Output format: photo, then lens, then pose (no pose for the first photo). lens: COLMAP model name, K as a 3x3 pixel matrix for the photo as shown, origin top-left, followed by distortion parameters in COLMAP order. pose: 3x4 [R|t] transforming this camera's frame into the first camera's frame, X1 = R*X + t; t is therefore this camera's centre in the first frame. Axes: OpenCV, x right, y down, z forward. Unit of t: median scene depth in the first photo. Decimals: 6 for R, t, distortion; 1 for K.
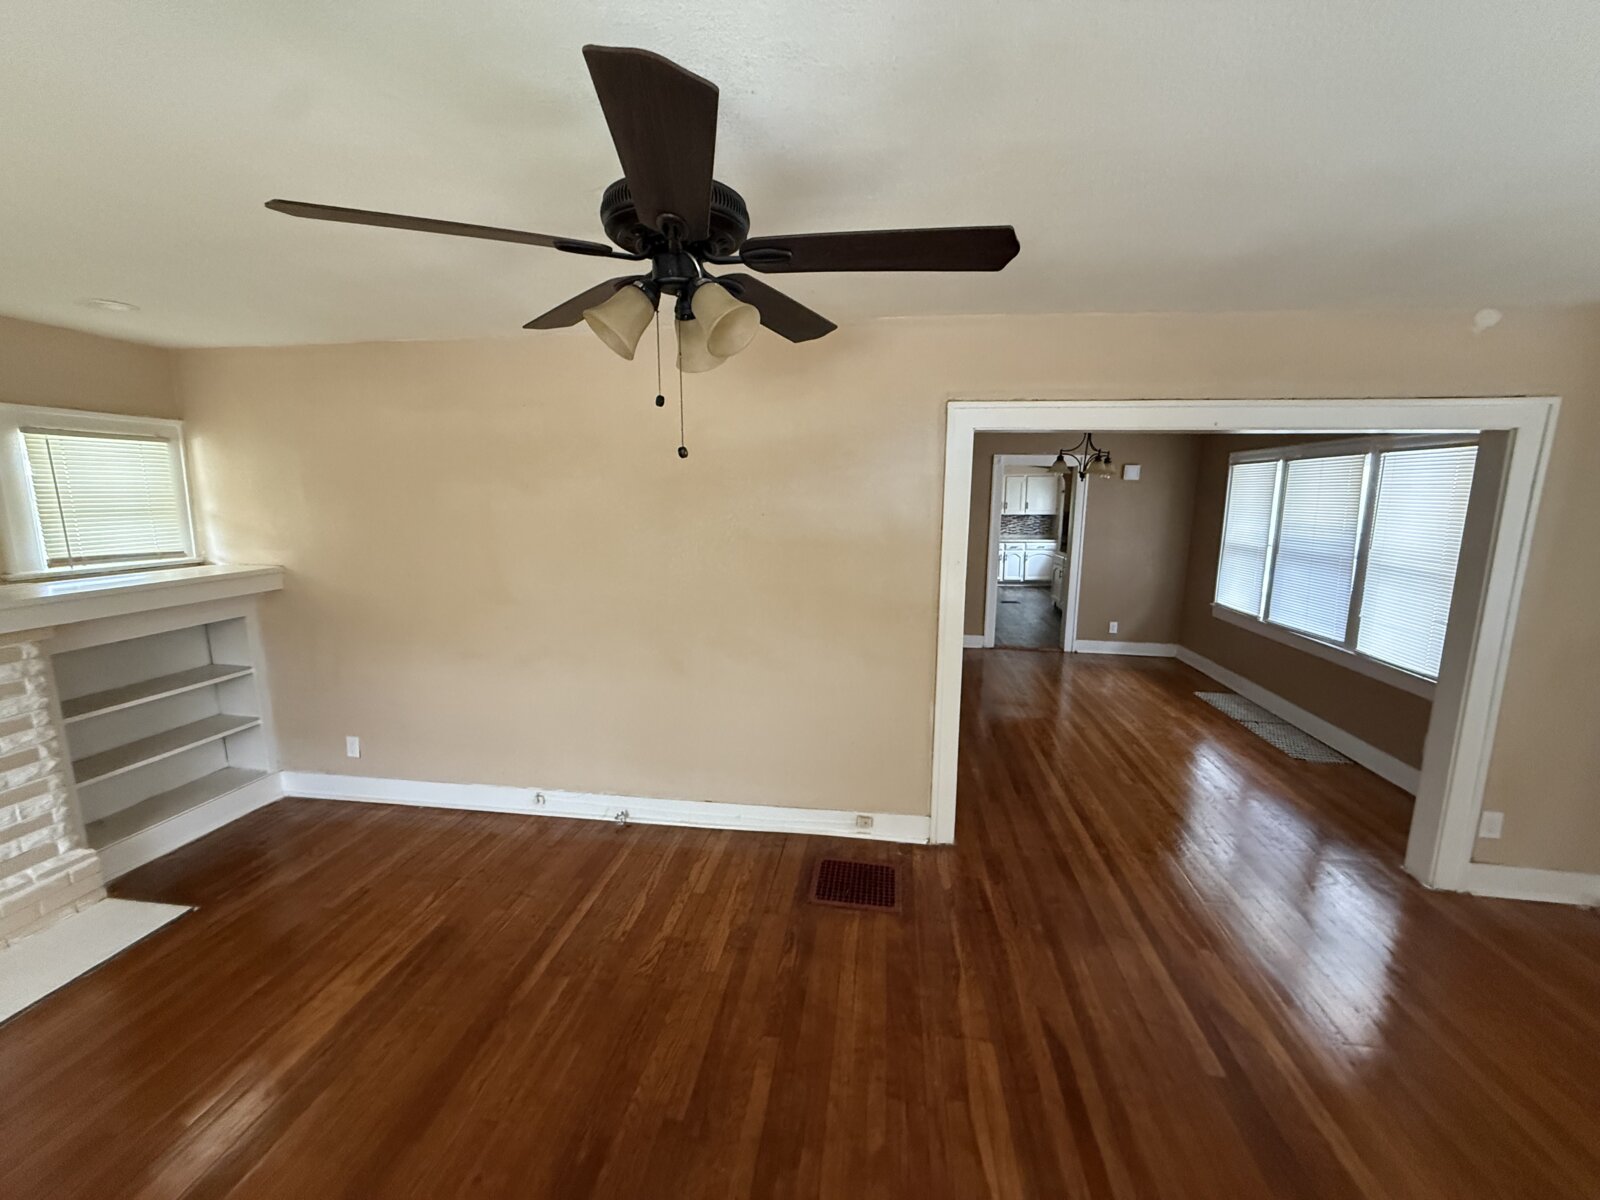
lens RADIAL K [[633.8, 0, 795.2], [0, 633.8, 598.1], [0, 0, 1]] dist [-0.001519, 0.000109]
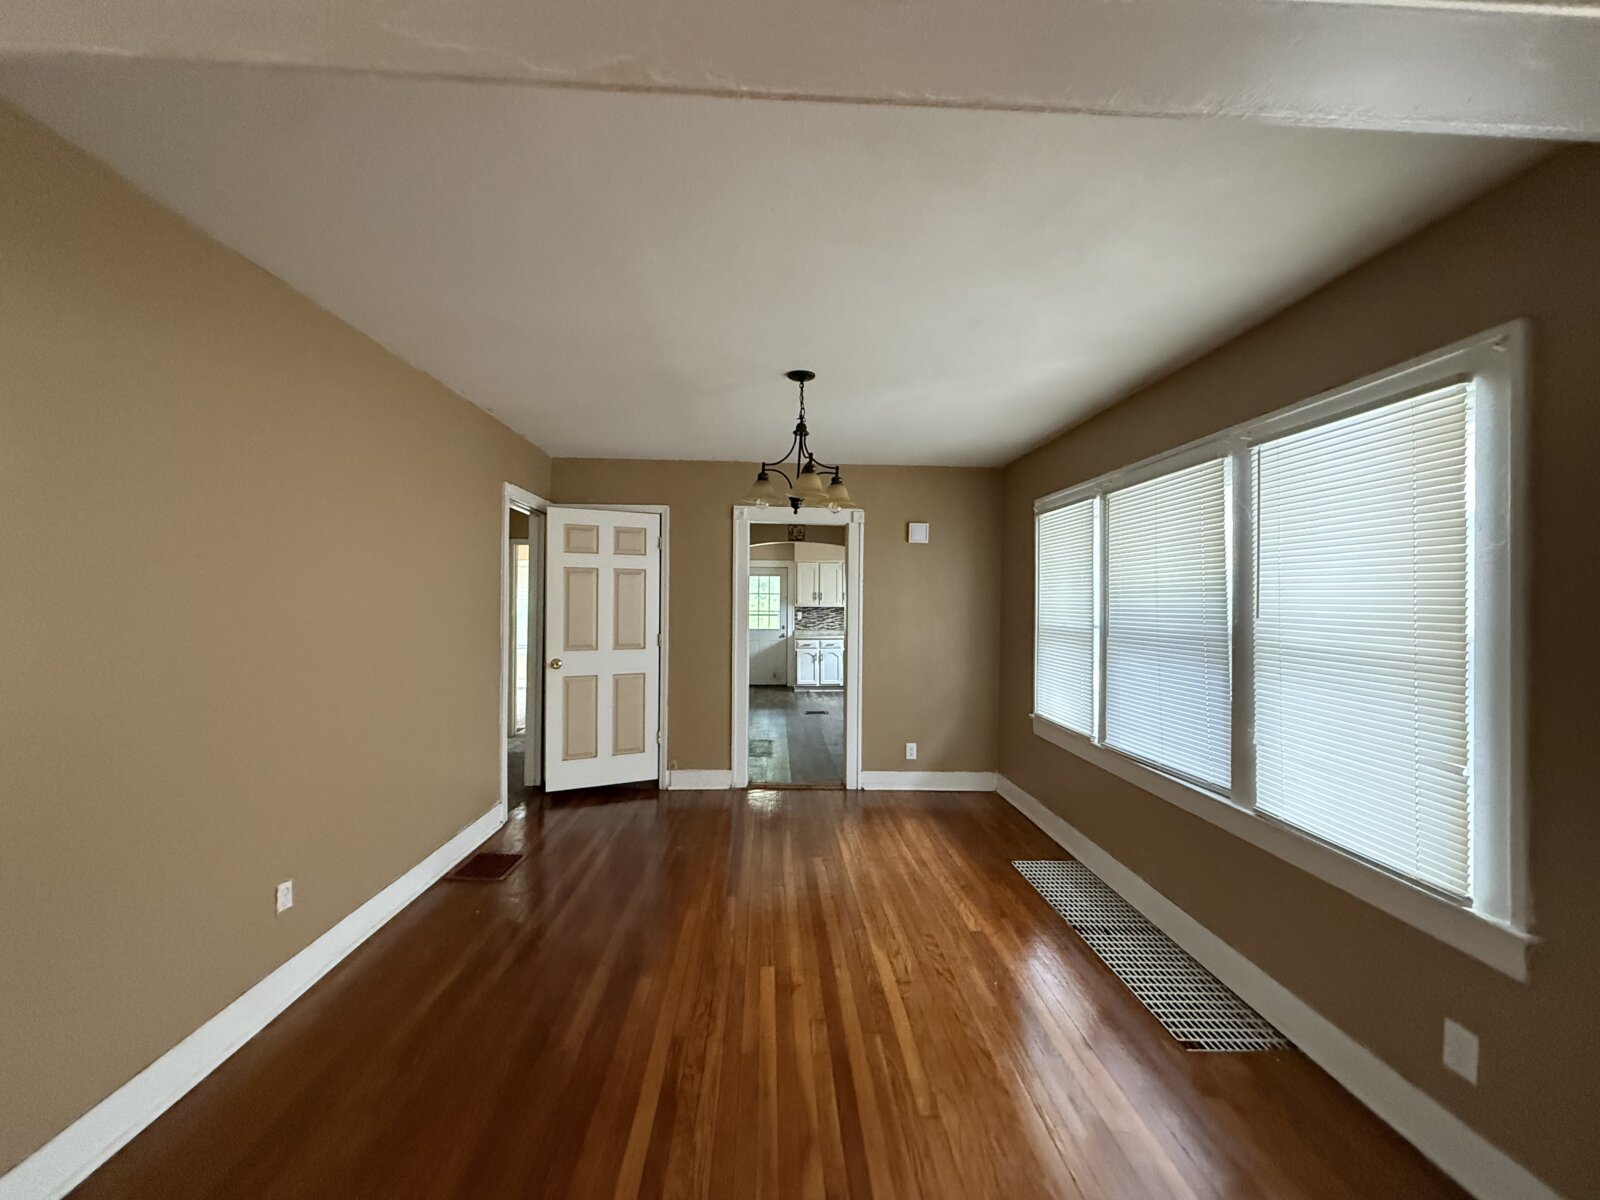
lens RADIAL K [[633.8, 0, 795.2], [0, 633.8, 598.1], [0, 0, 1]] dist [-0.001519, 0.000109]
pose [[0.981990, 0.005761, 0.188846, 0.348657], [0.025656, 0.986211, -0.163494, -0.012898], [-0.187184, 0.165394, 0.968301, 0.456657]]
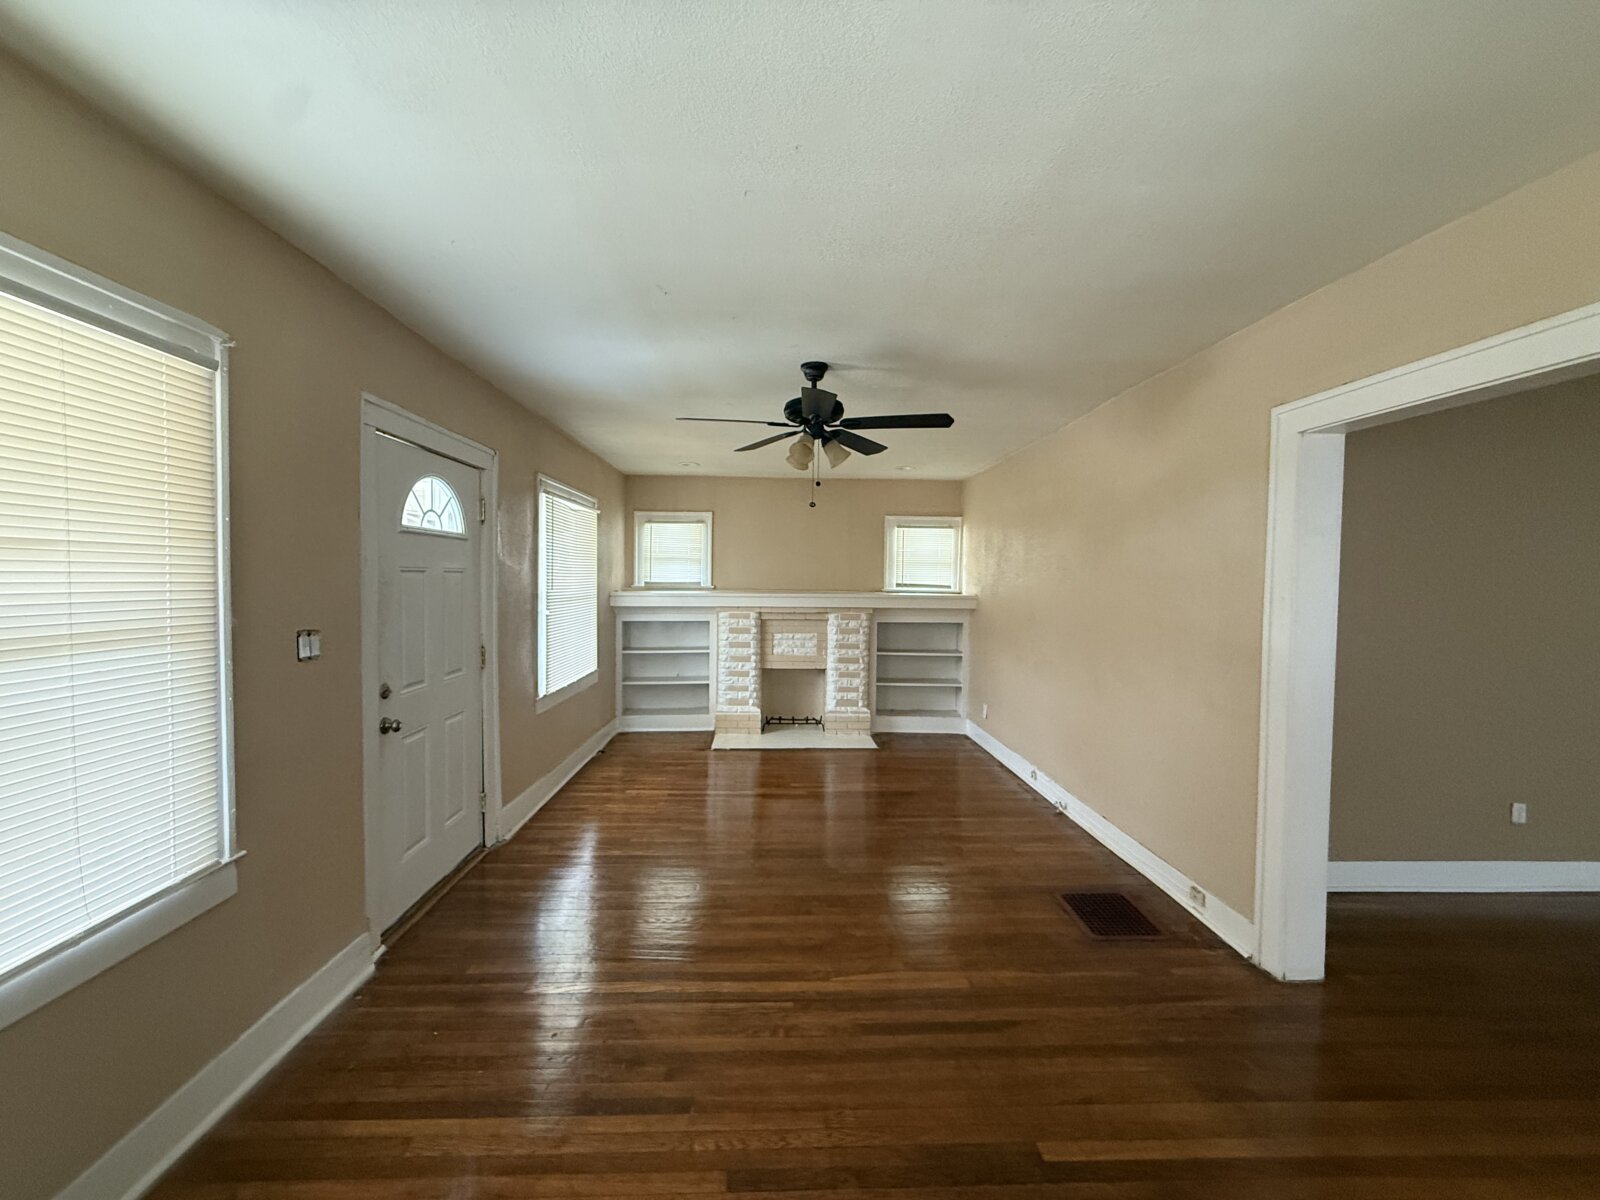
lens RADIAL K [[633.8, 0, 795.2], [0, 633.8, 598.1], [0, 0, 1]] dist [-0.001519, 0.000109]
pose [[0.177768, 0.030993, -0.983584, 0.558811], [-0.176272, 0.984341, -0.000842, 0.031519], [0.968156, 0.173528, 0.180448, 0.155015]]
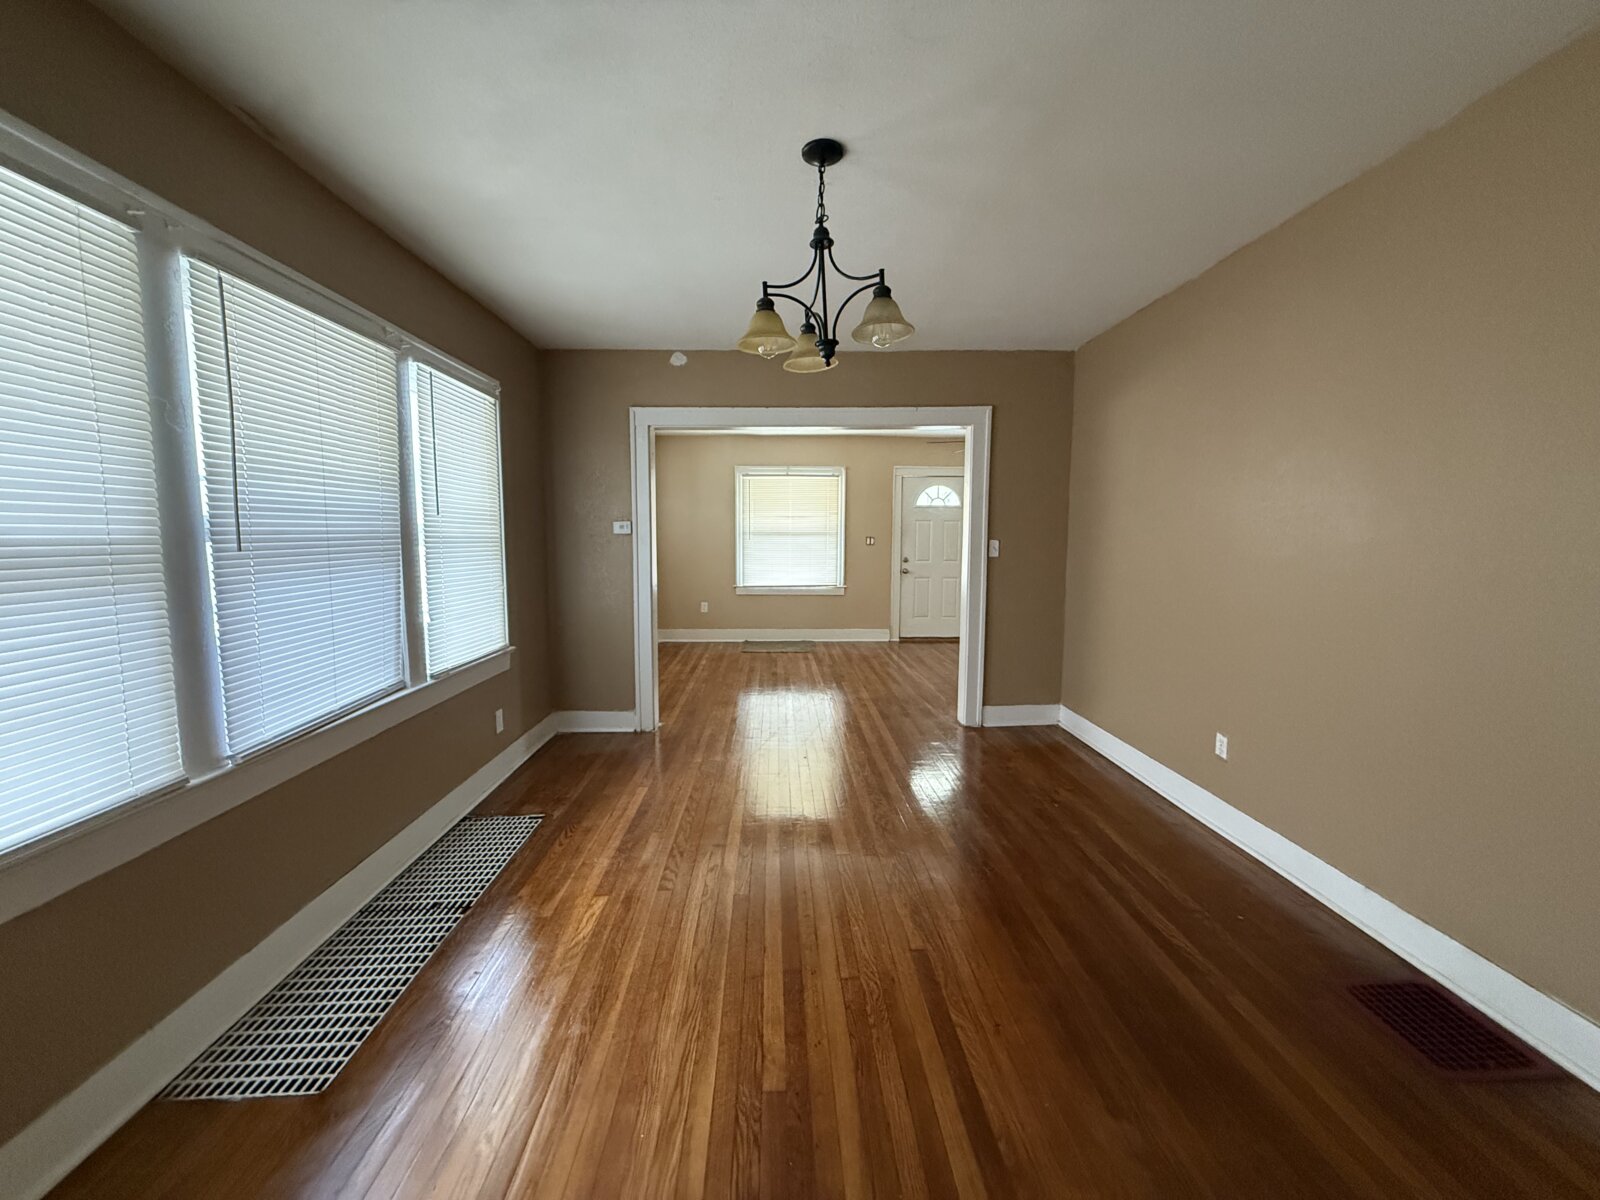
lens RADIAL K [[633.8, 0, 795.2], [0, 633.8, 598.1], [0, 0, 1]] dist [-0.001519, 0.000109]
pose [[-0.983007, 0.013263, -0.183091, 0.557151], [-0.035435, 0.964918, 0.260149, -0.149132], [0.180118, 0.262216, -0.948051, 1.435037]]
